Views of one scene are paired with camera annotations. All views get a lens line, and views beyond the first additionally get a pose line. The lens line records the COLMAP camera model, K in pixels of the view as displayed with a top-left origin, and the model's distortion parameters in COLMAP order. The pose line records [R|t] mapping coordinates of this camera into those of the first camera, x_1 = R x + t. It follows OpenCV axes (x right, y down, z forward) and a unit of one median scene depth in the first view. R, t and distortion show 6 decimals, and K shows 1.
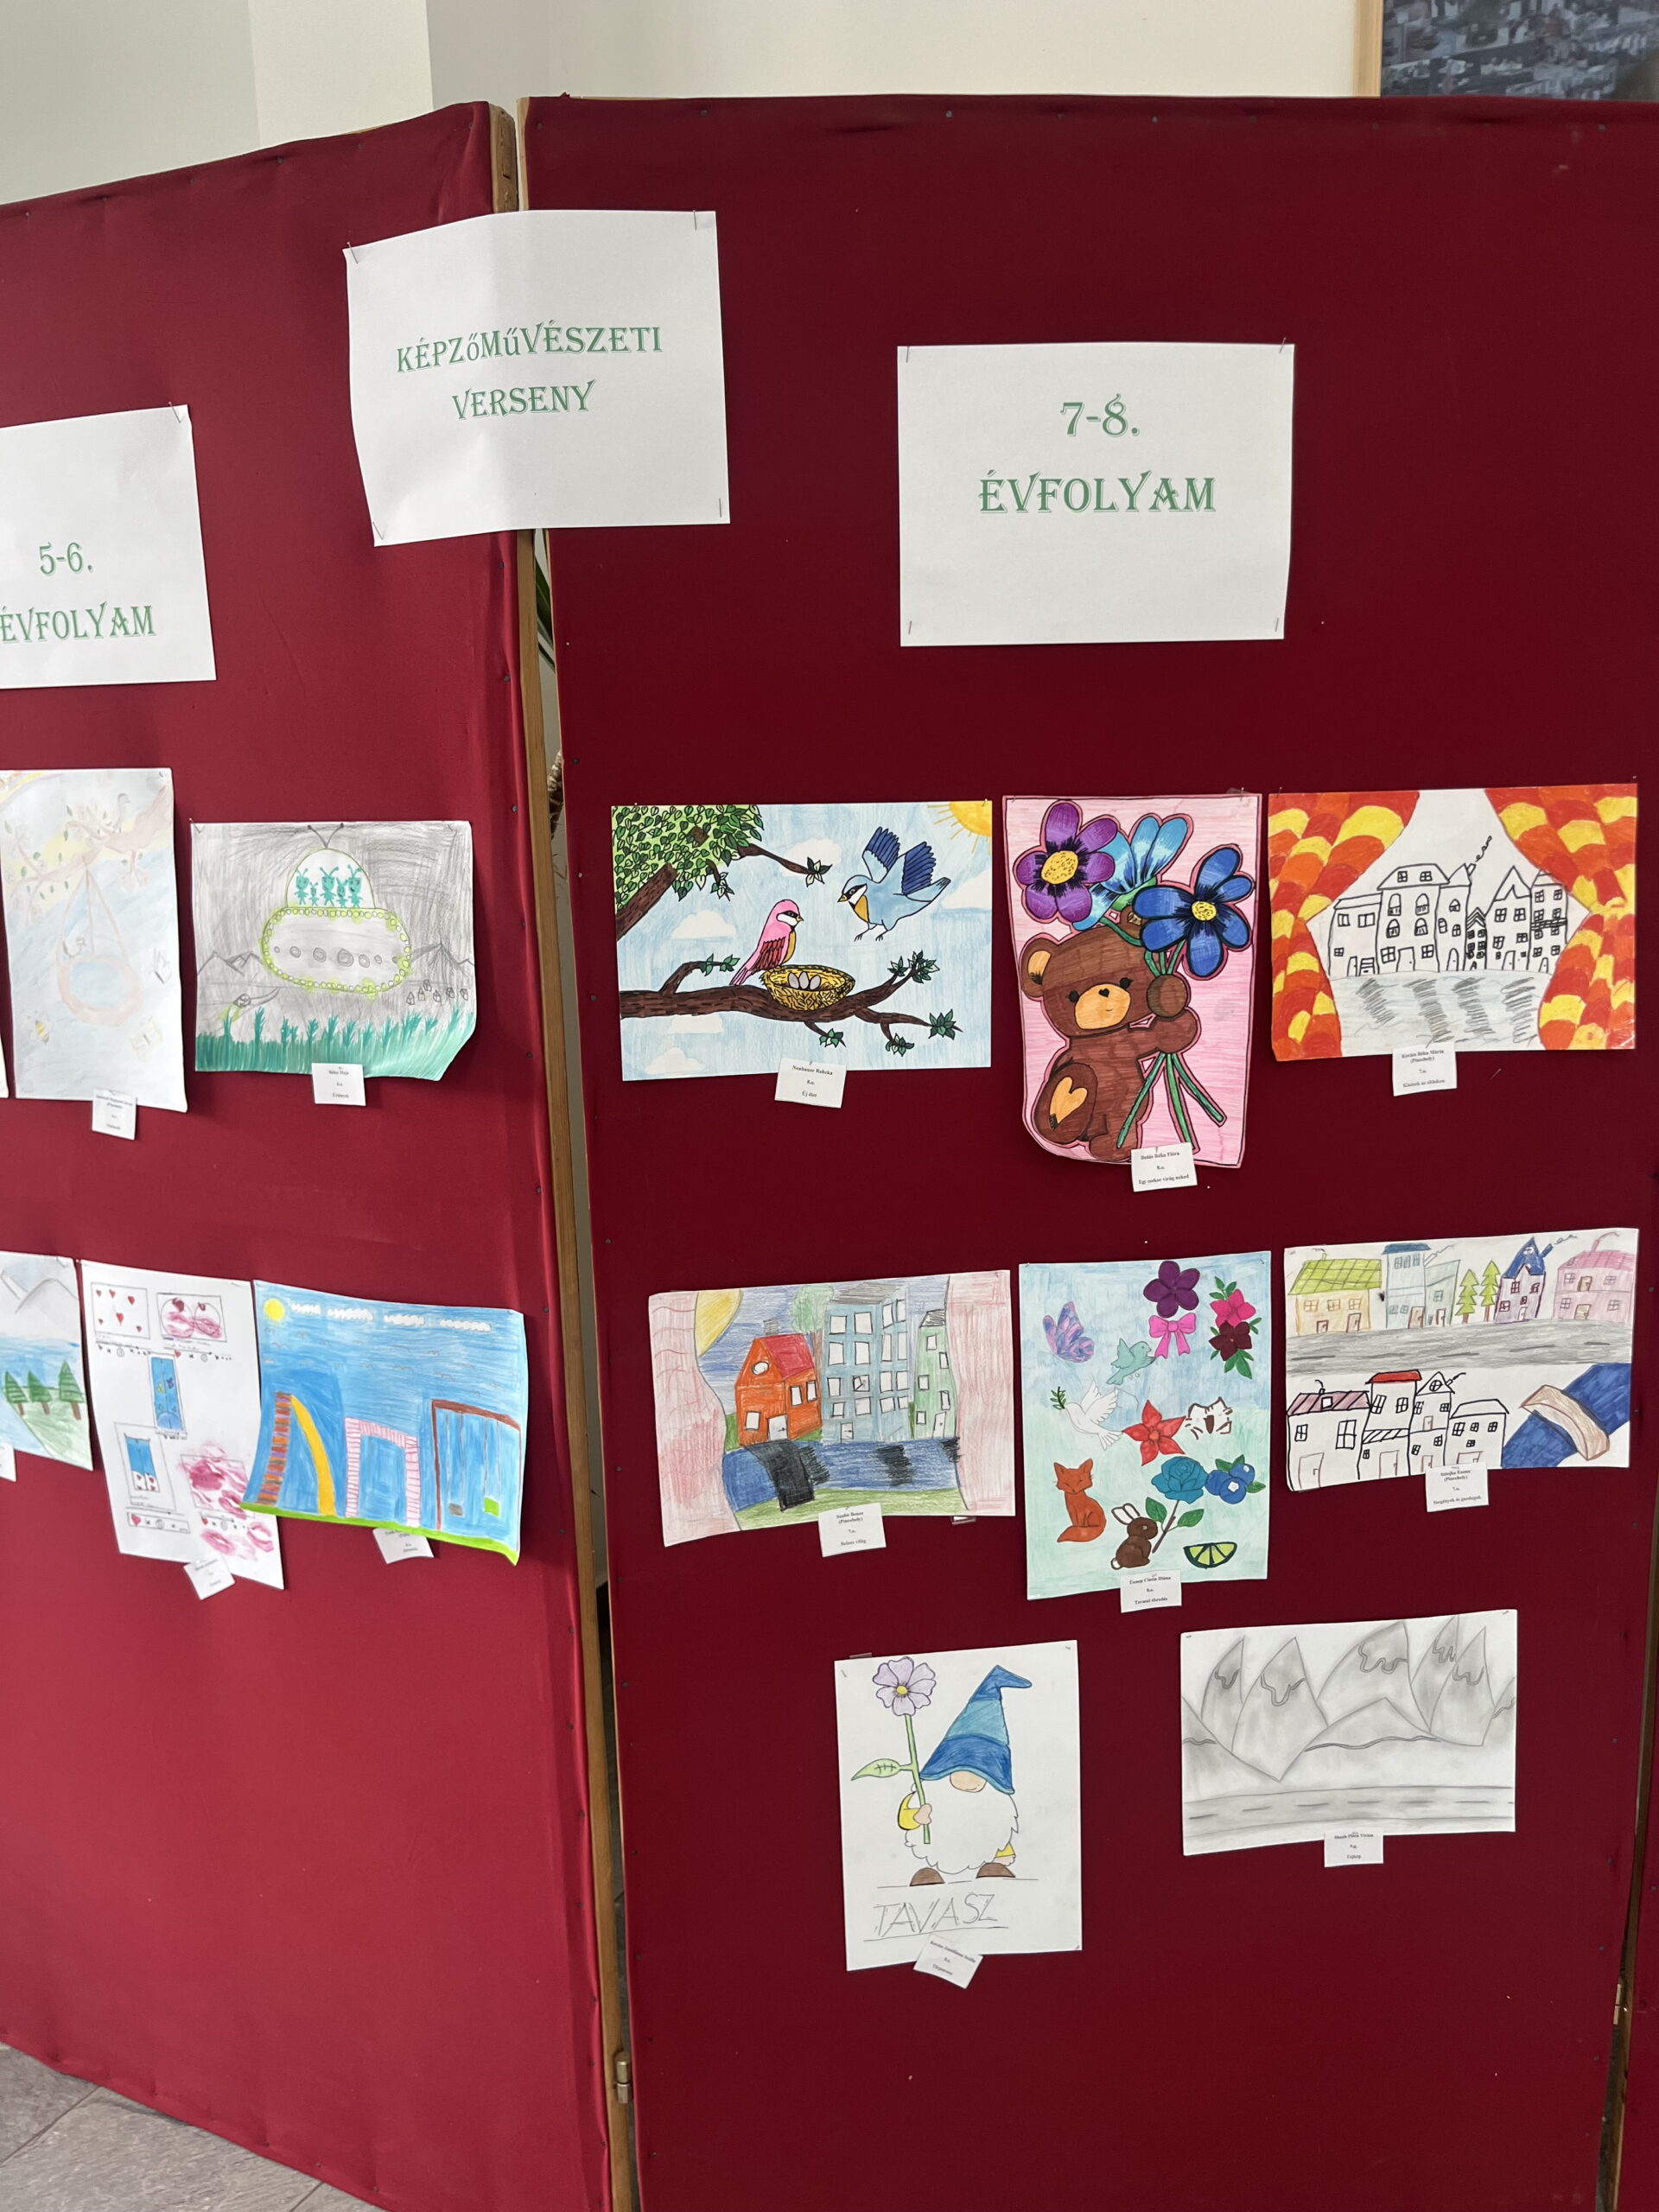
lens RADIAL K [[1700.3, 0, 841.6], [0, 1700.3, 1099.2], [0, 0, 1]] dist [0.078353, -0.102562]
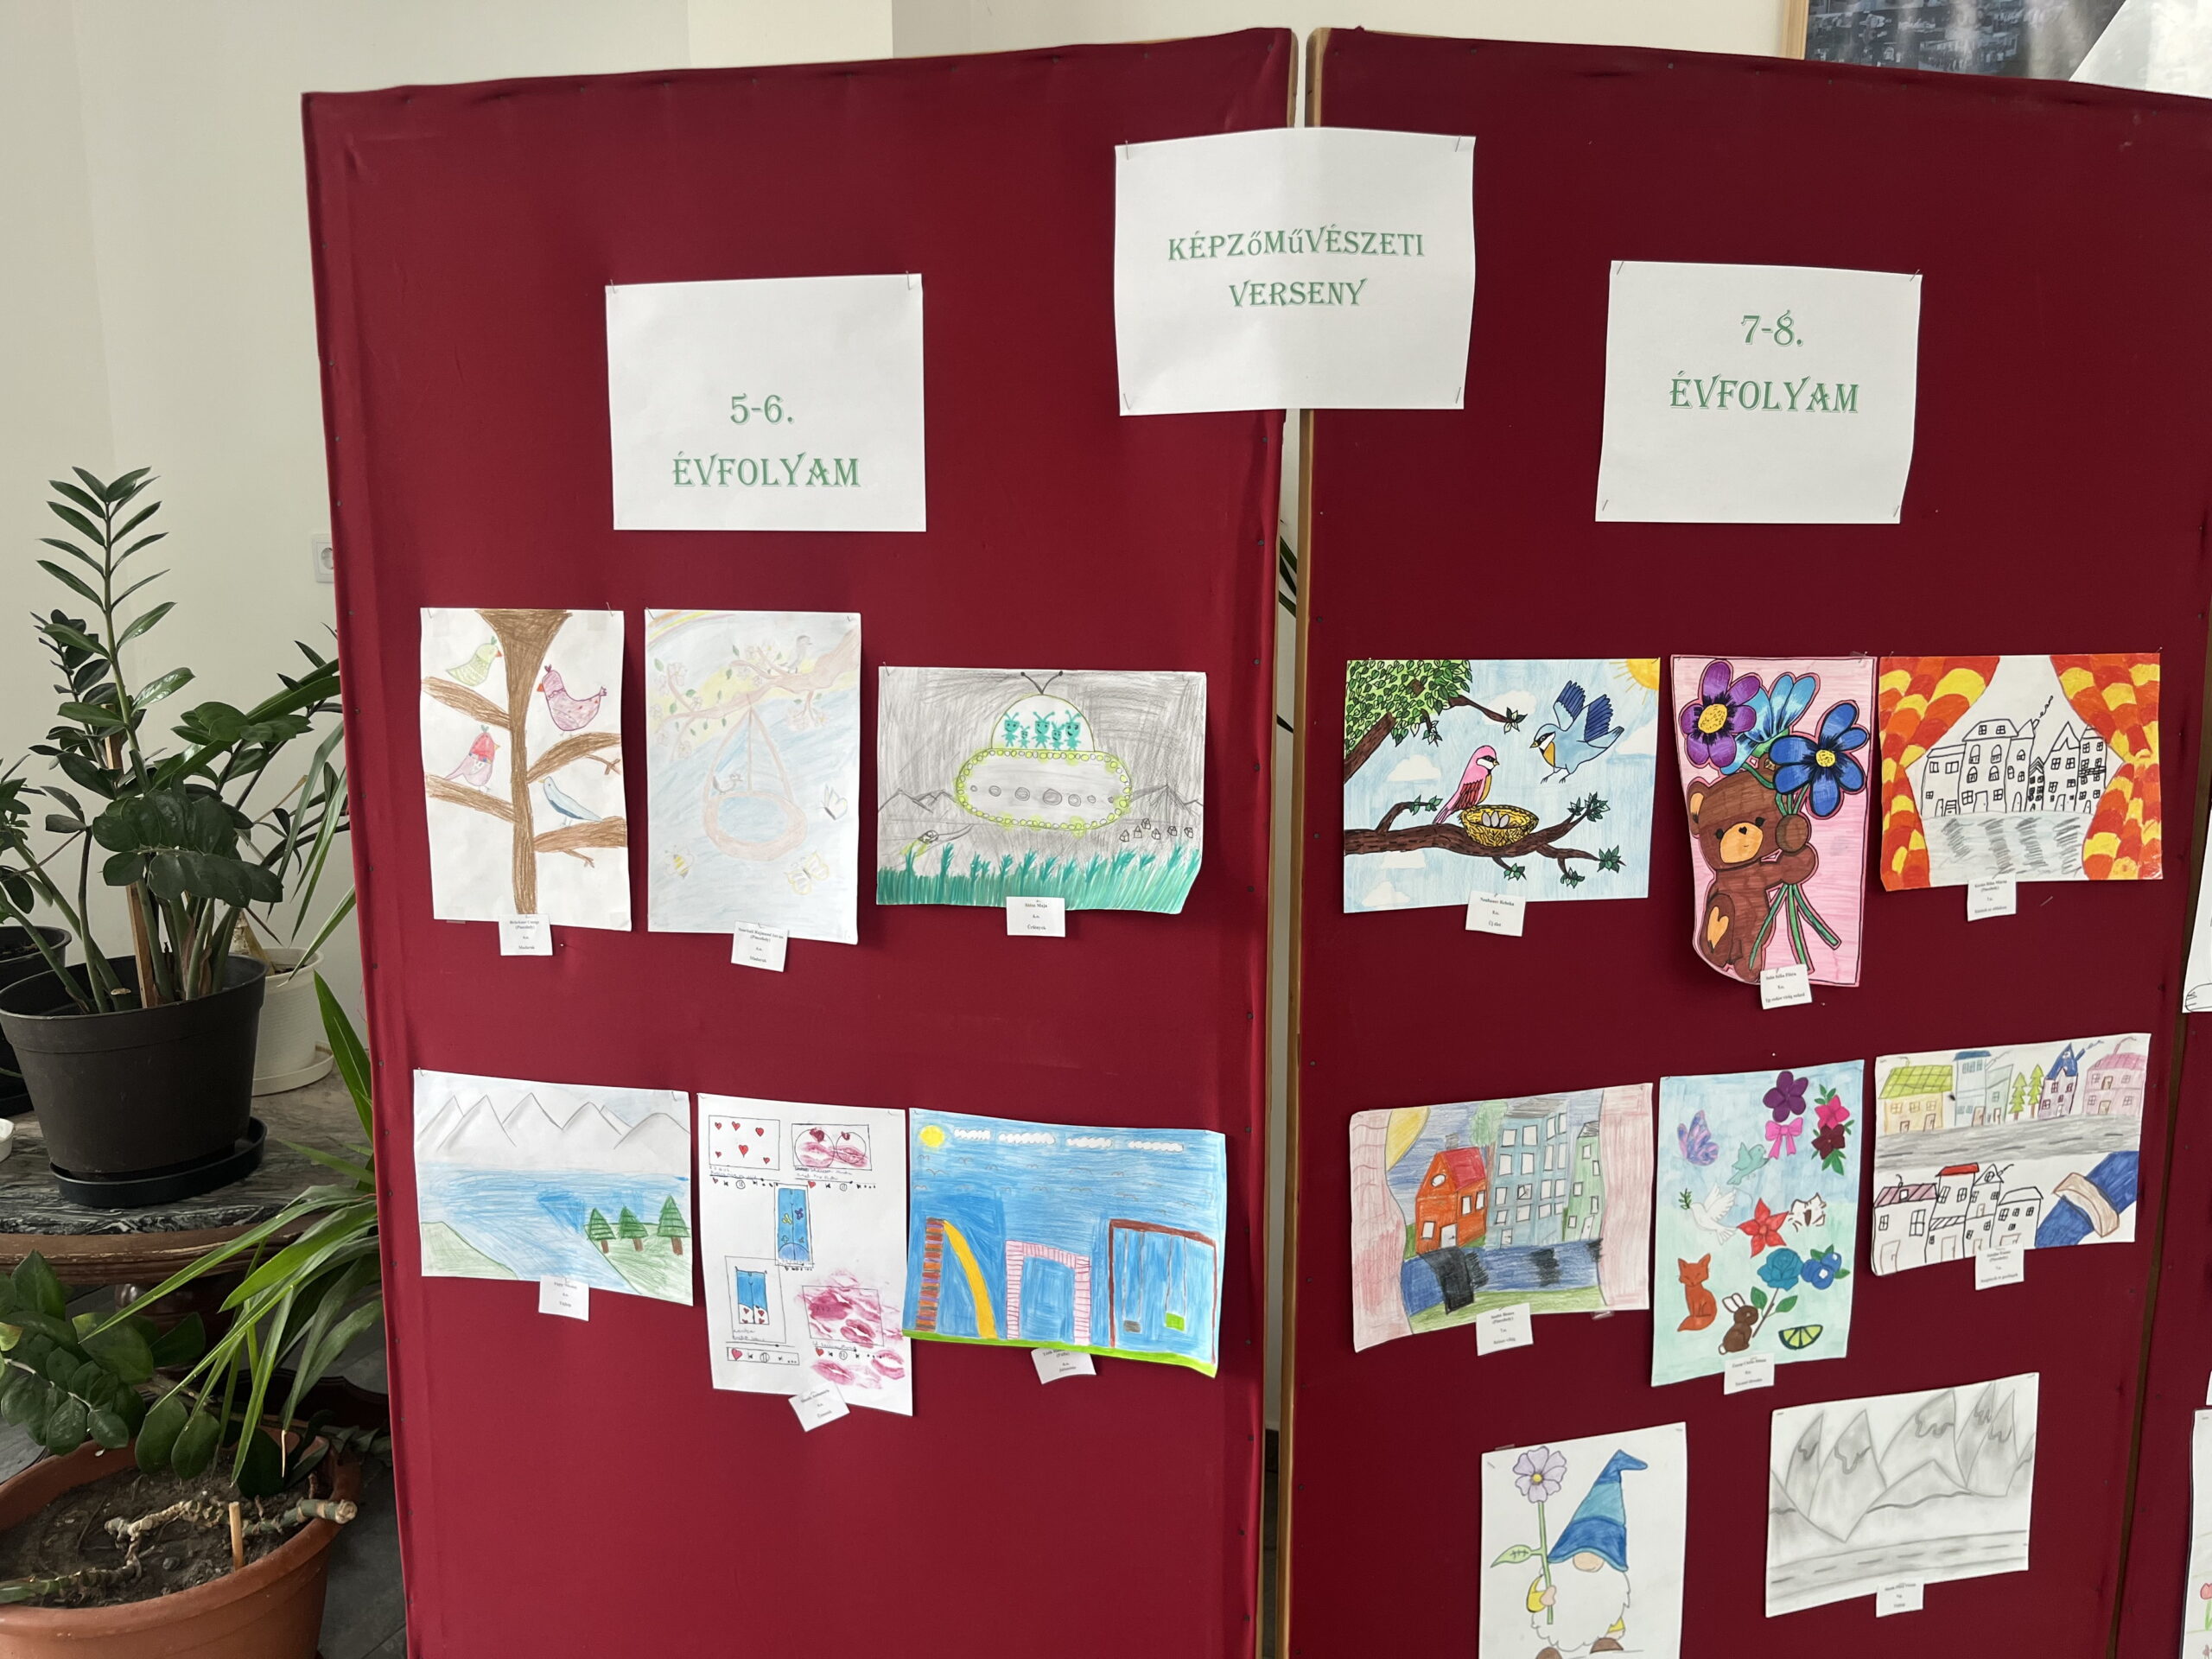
lens RADIAL K [[1704.1, 0, 1106.0], [0, 1704.1, 829.5], [0, 0, 1]] dist [0.069551, -0.077278]
pose [[0.985643, -0.000017, 0.168841, -0.427680], [0.007316, 0.999065, -0.042609, -0.017614], [-0.168682, 0.043233, 0.984722, -0.033738]]
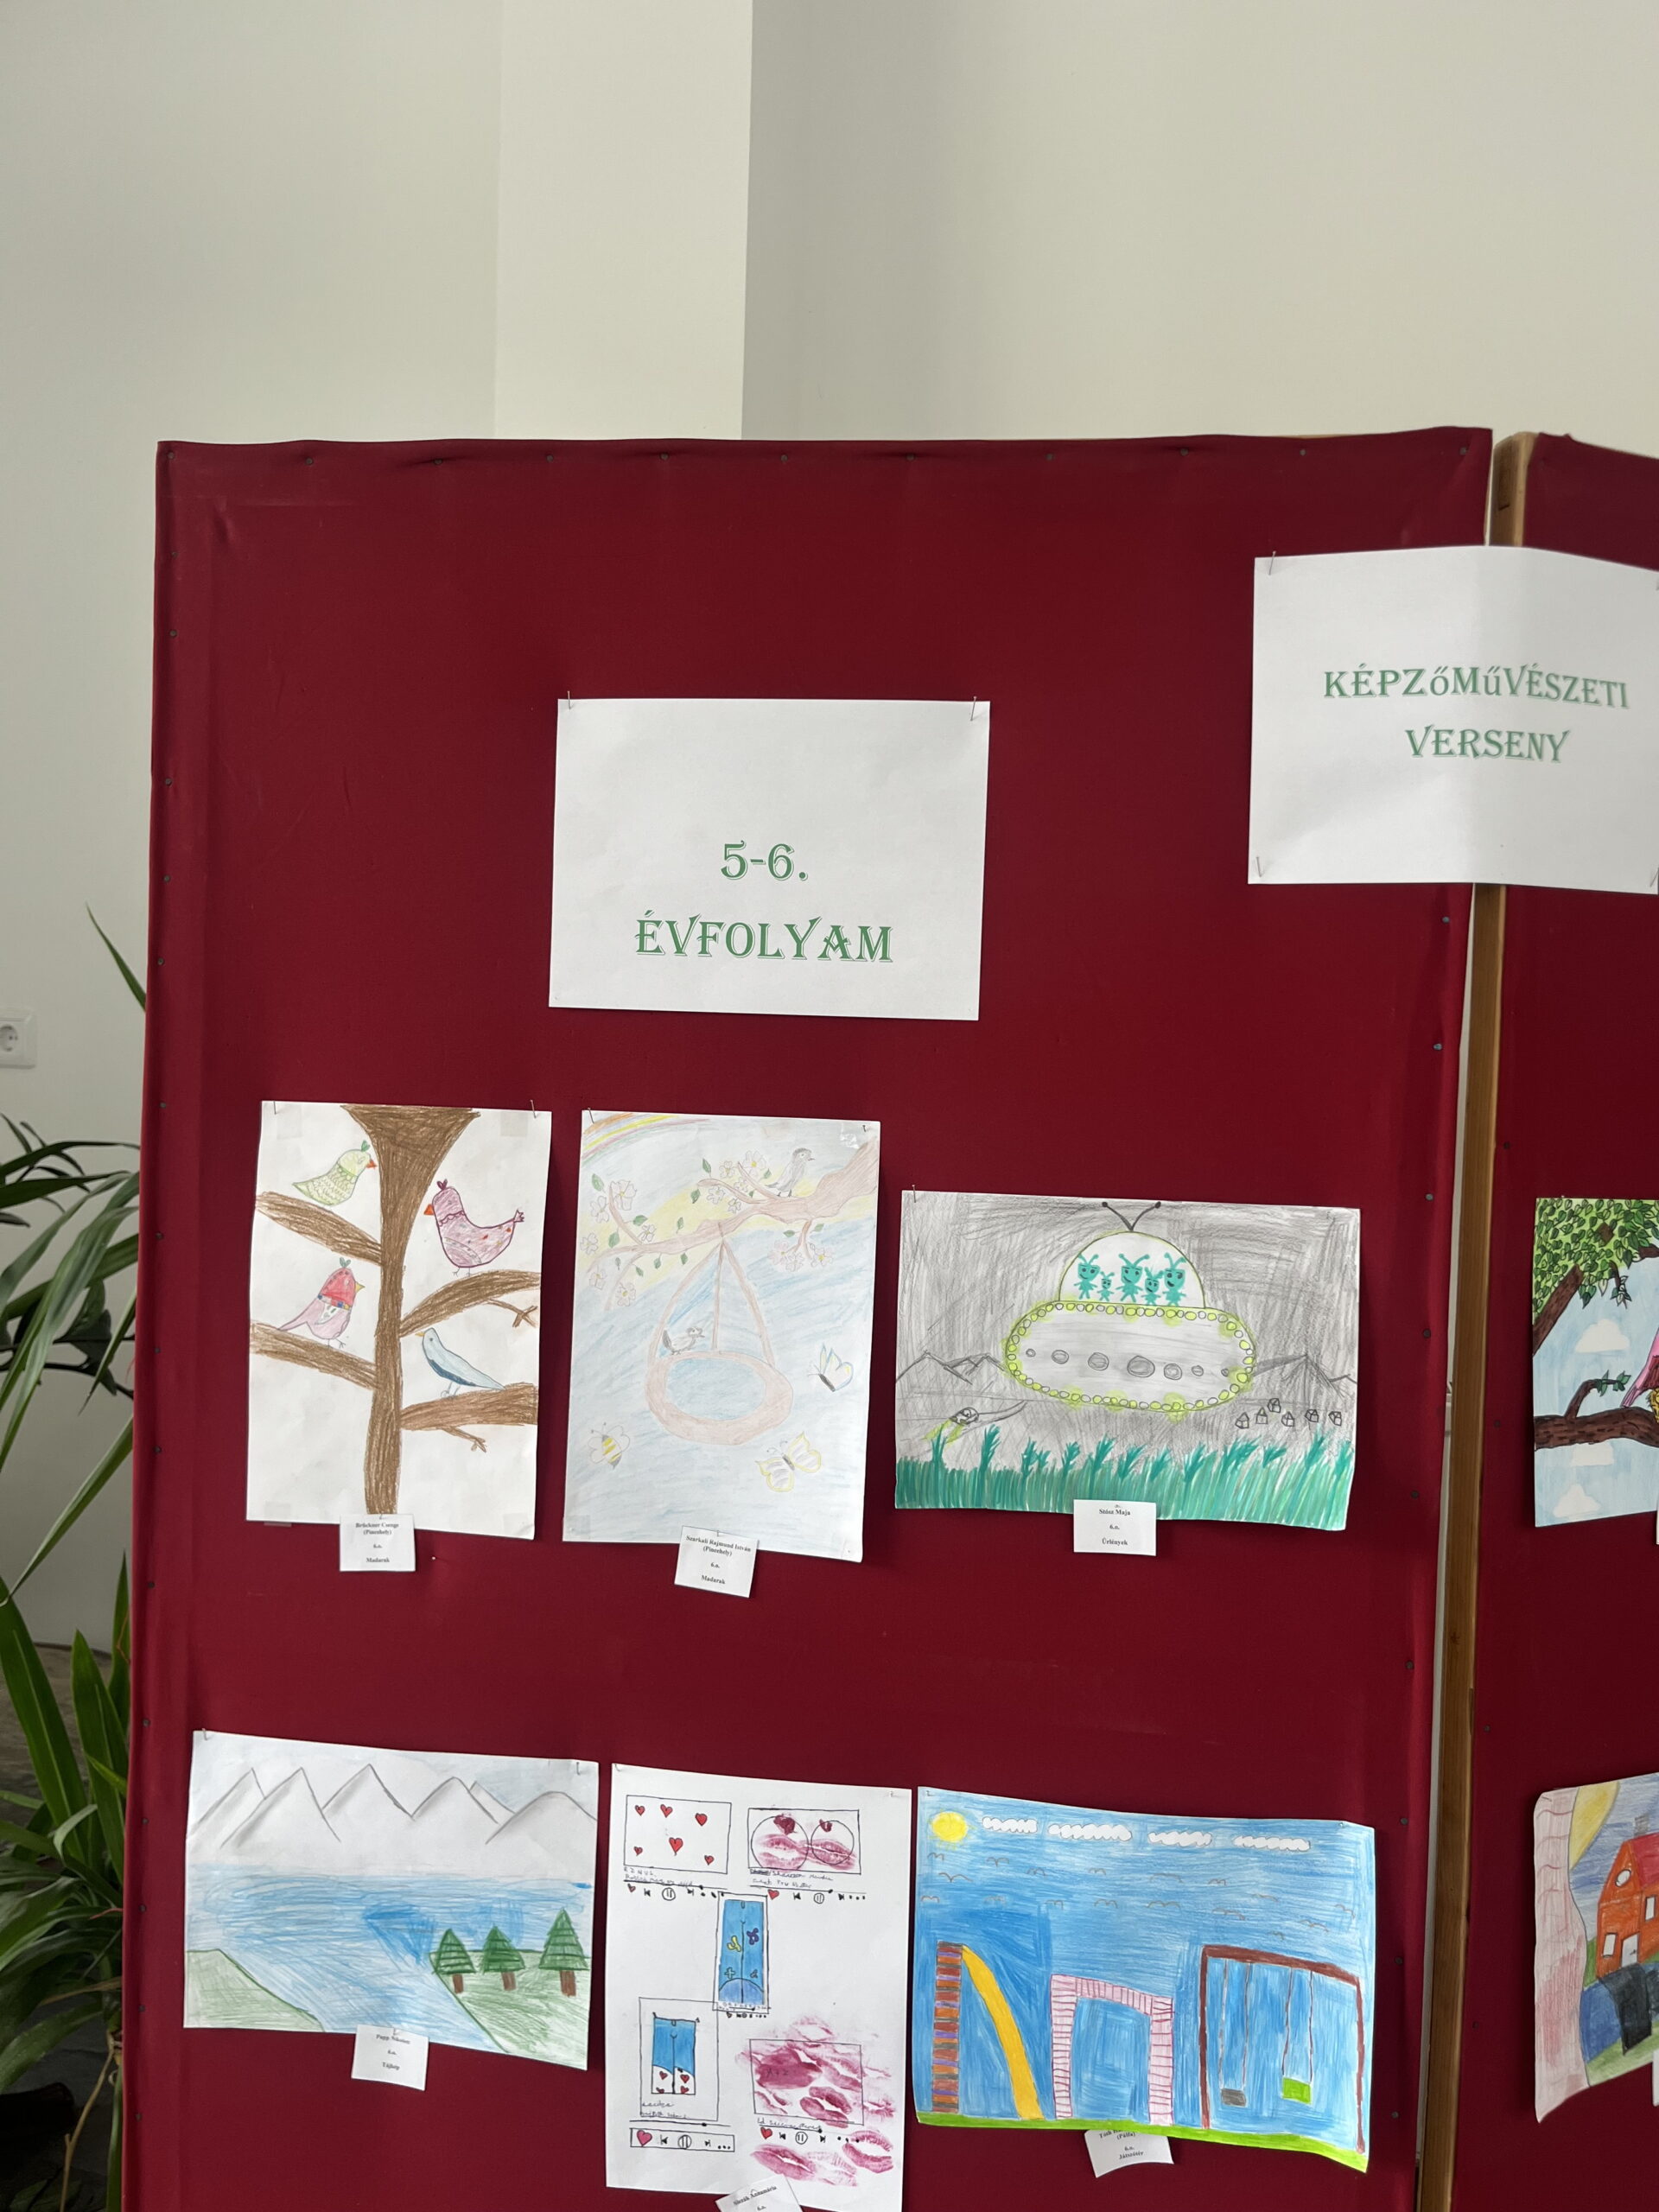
lens RADIAL K [[1700.3, 0, 841.6], [0, 1700.3, 1099.2], [0, 0, 1]] dist [0.078353, -0.102562]
pose [[0.955989, 0.046602, 0.289678, -0.652526], [0.004041, 0.985120, -0.171819, -0.068158], [-0.293375, 0.165427, 0.941576, 0.262619]]
